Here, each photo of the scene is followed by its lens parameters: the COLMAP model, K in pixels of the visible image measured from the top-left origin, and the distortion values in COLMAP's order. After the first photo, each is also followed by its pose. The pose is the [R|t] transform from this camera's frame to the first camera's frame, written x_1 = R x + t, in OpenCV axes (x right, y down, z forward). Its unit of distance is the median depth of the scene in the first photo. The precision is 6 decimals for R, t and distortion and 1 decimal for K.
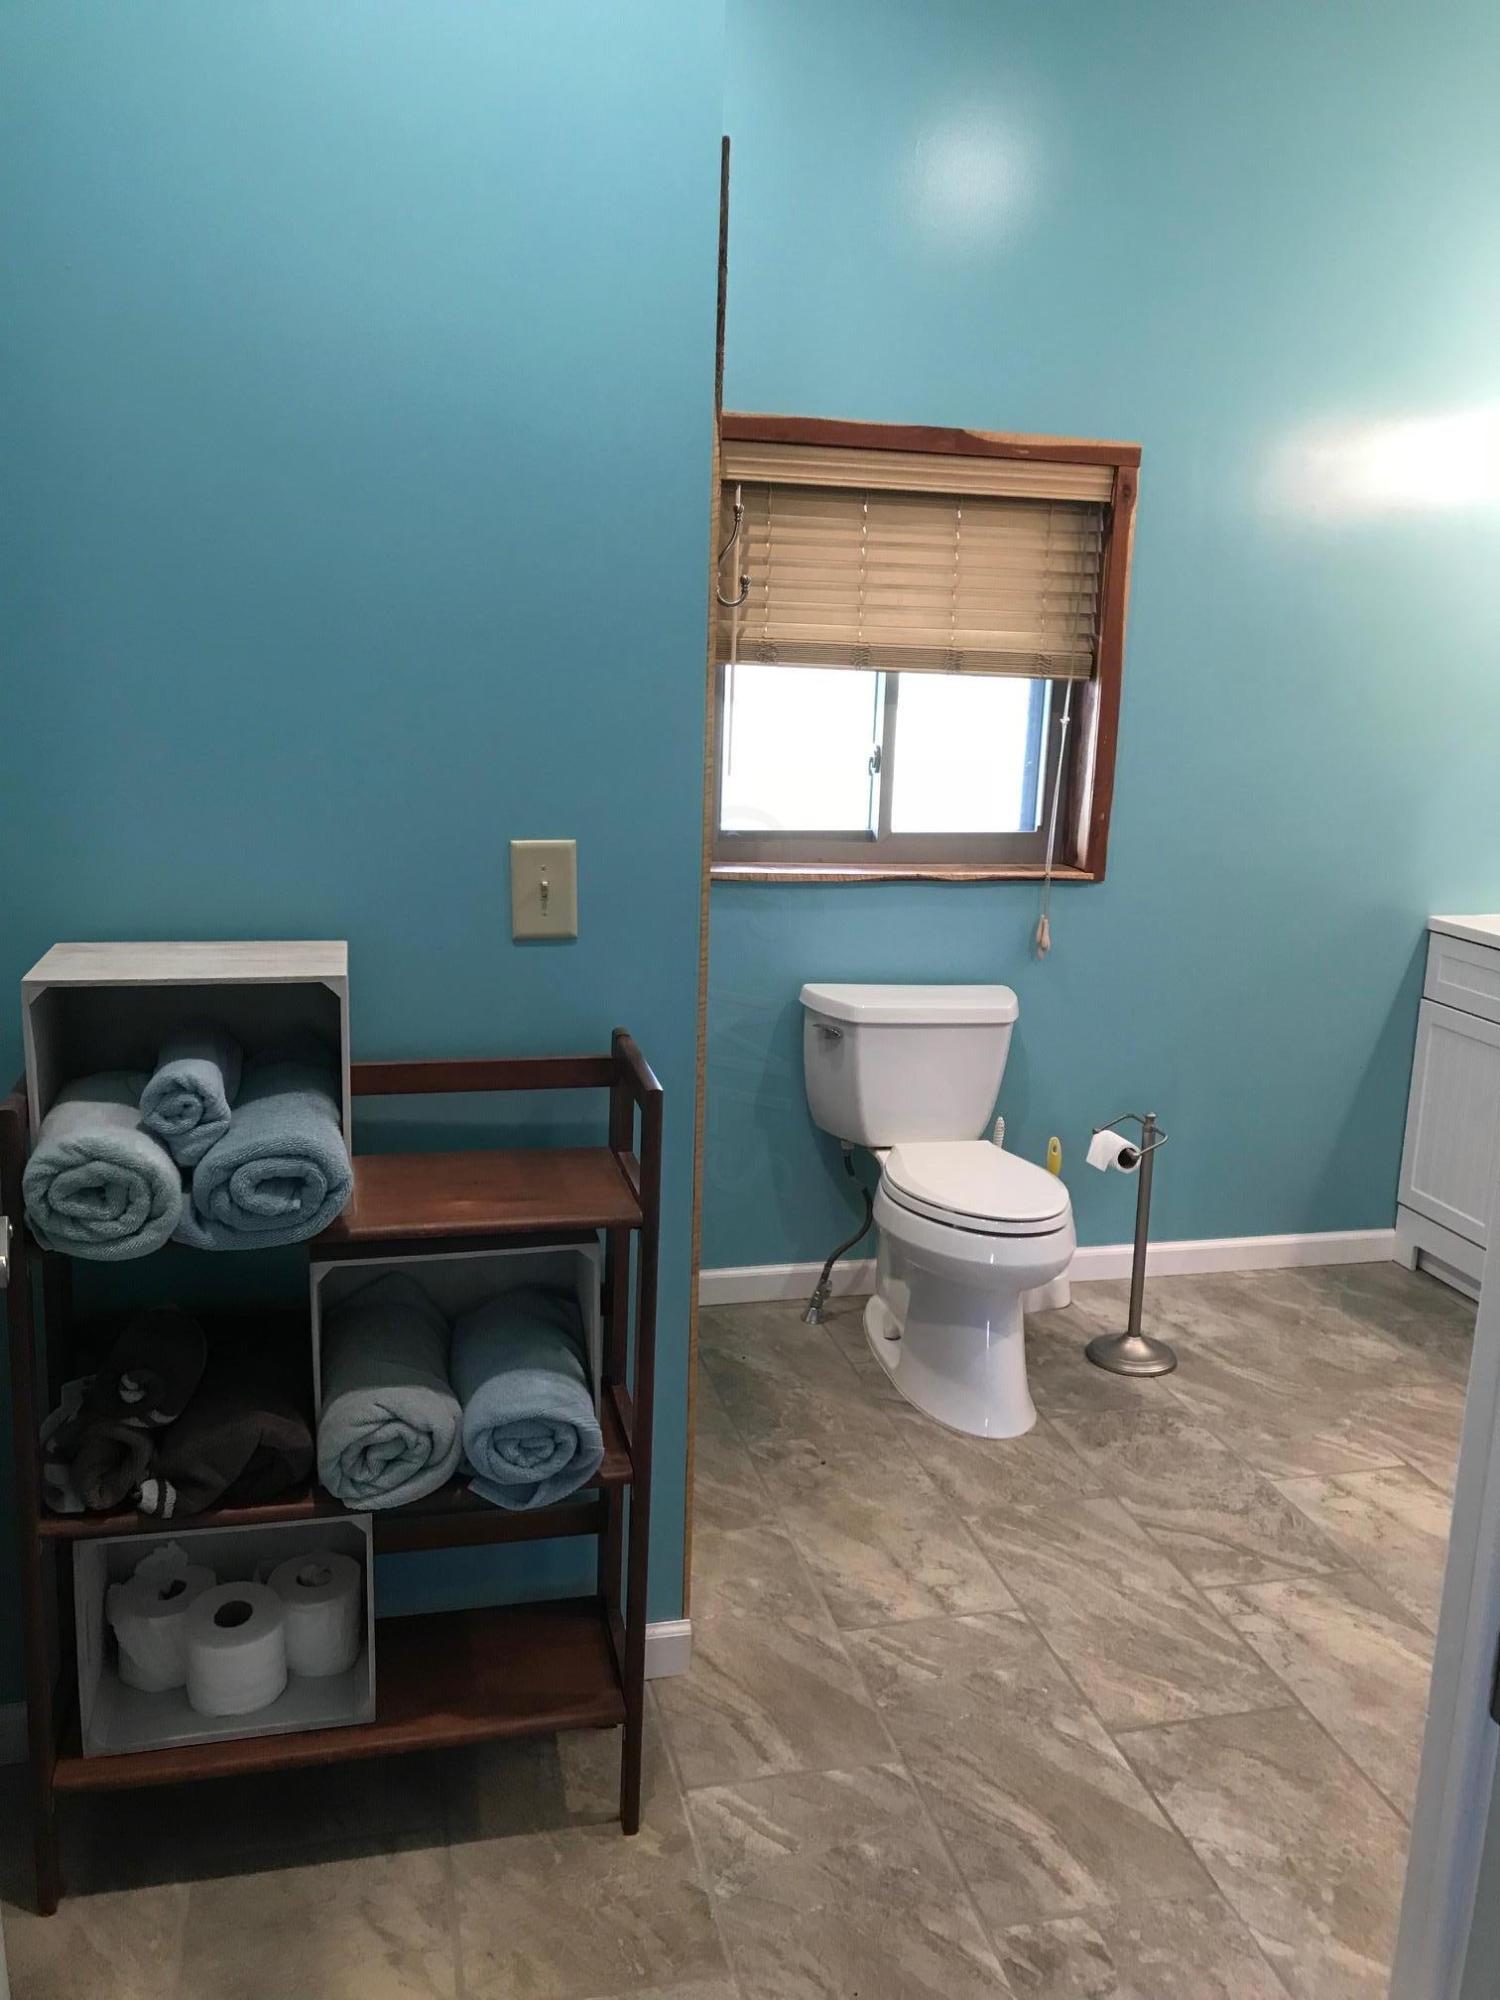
lens RADIAL K [[1642.5, 0, 756.5], [0, 1642.5, 978.9], [0, 0, 1]] dist [0.013718, -0.000457]
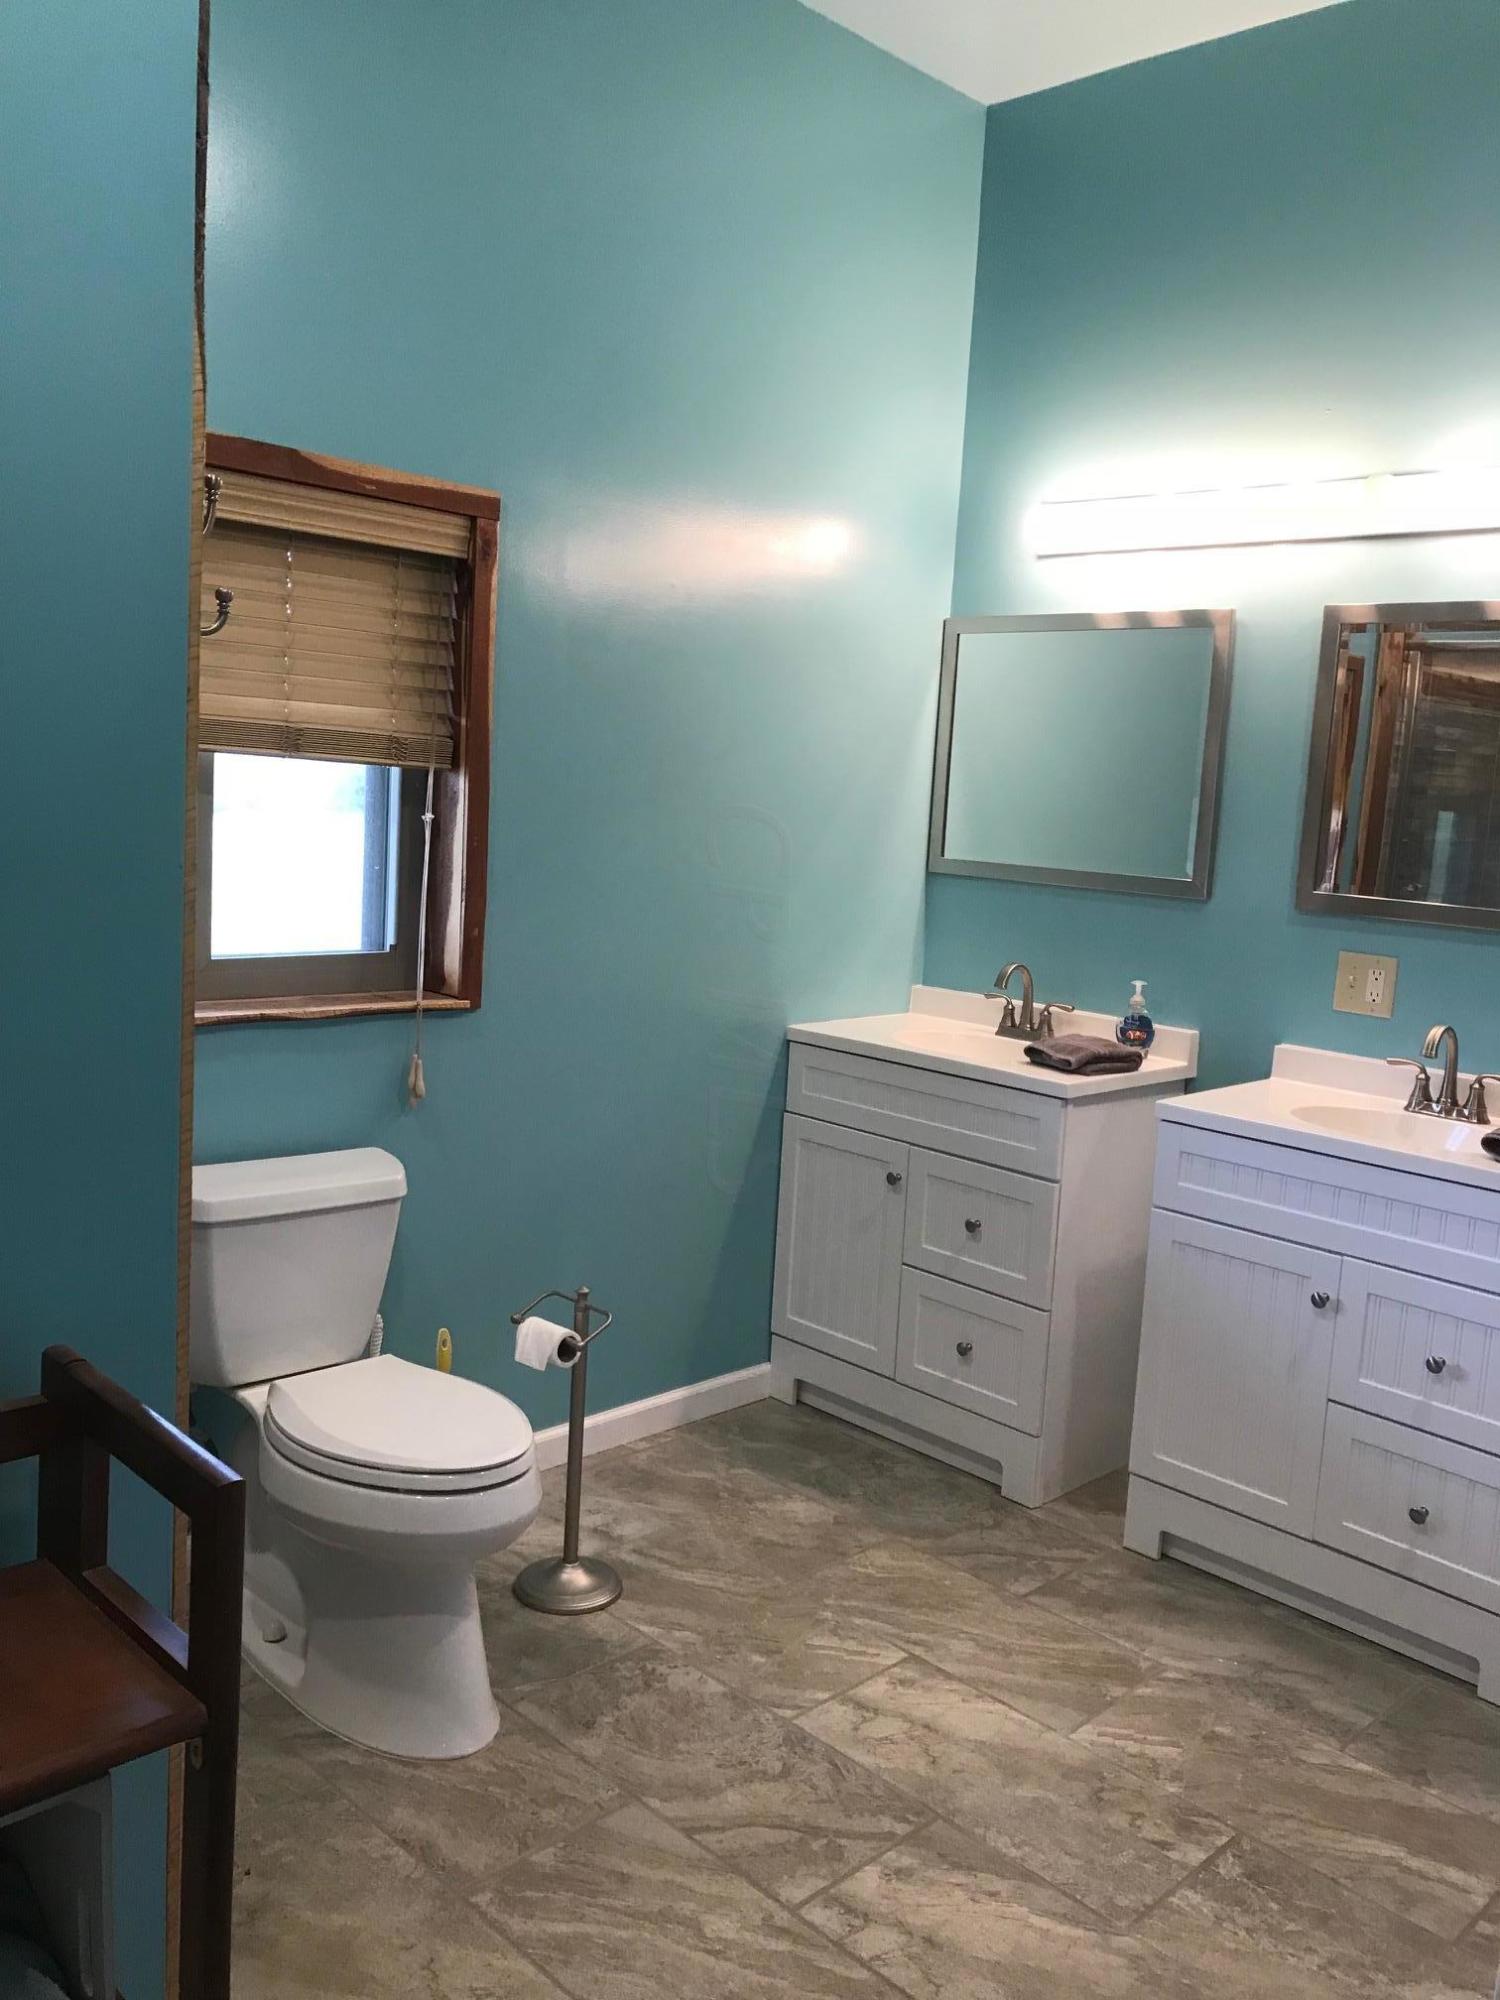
lens RADIAL K [[1642.5, 0, 756.5], [0, 1642.5, 978.9], [0, 0, 1]] dist [0.013718, -0.000457]
pose [[0.855396, -0.044080, 0.516095, -0.106734], [0.072680, 0.996729, -0.035332, -0.038506], [-0.512850, 0.067732, 0.855802, 0.235385]]
